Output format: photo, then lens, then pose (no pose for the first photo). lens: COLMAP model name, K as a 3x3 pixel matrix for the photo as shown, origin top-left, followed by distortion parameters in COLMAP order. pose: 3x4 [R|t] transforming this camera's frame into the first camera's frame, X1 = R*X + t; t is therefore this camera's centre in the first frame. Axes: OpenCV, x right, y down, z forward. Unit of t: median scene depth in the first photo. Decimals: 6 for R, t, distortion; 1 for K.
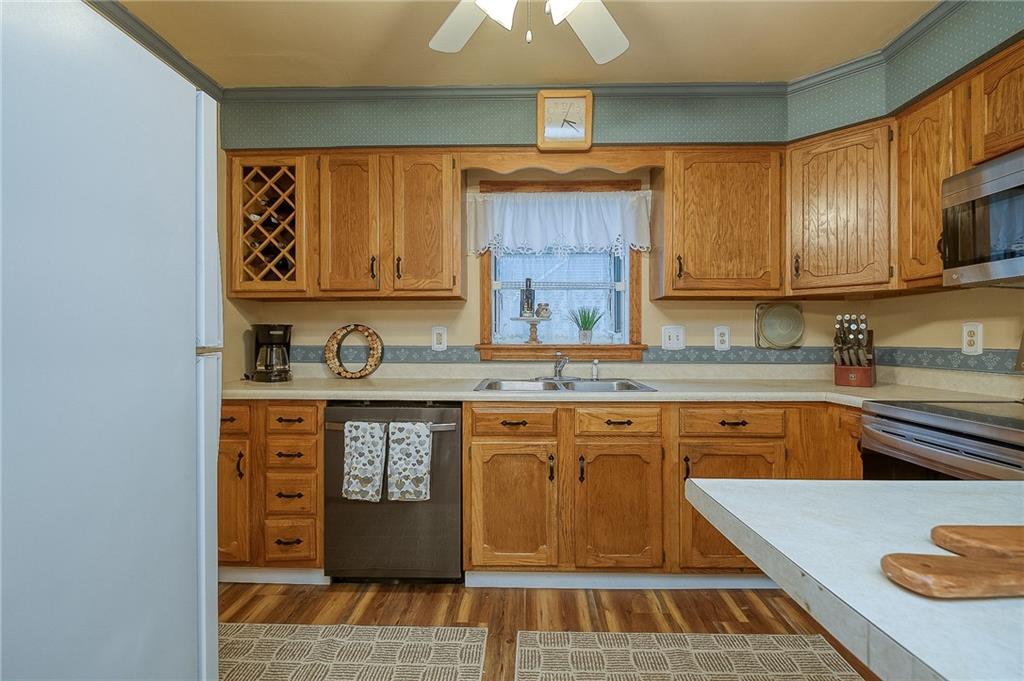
lens RADIAL K [[446.7, 0, 515.4], [0, 446.7, 339.1], [0, 0, 1]] dist [0.001877, 0.000030]
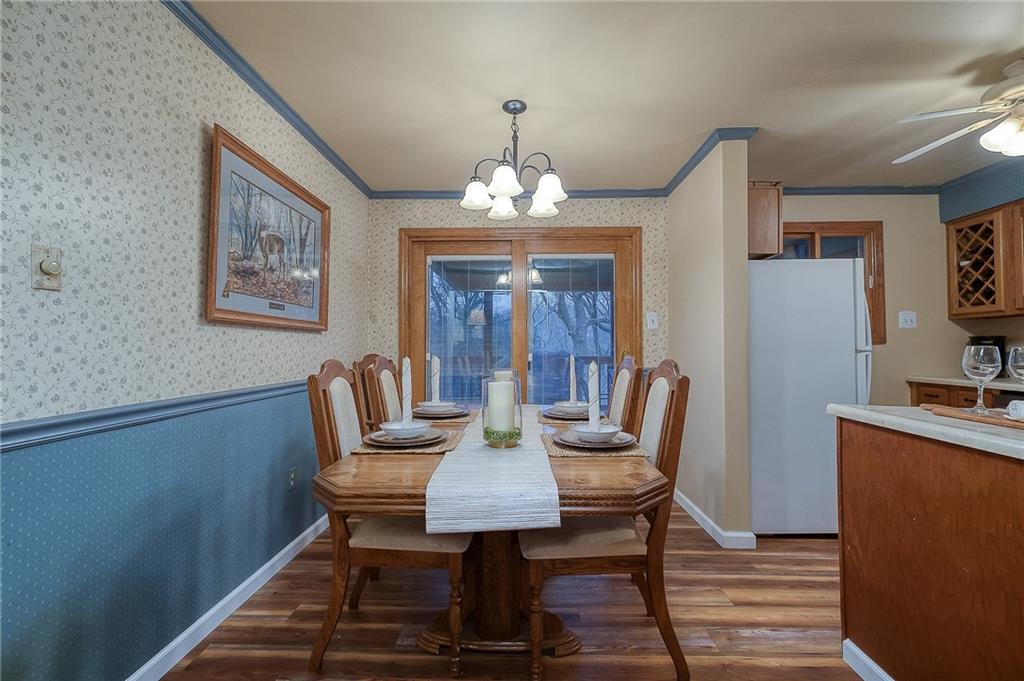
lens RADIAL K [[446.7, 0, 513.6], [0, 446.7, 338.7], [0, 0, 1]] dist [0.001877, 0.000030]
pose [[-0.003924, -0.021823, -0.999754, 0.867781], [0.000831, 0.999761, -0.021826, 0.003812], [0.999992, -0.000916, -0.003905, -0.457640]]
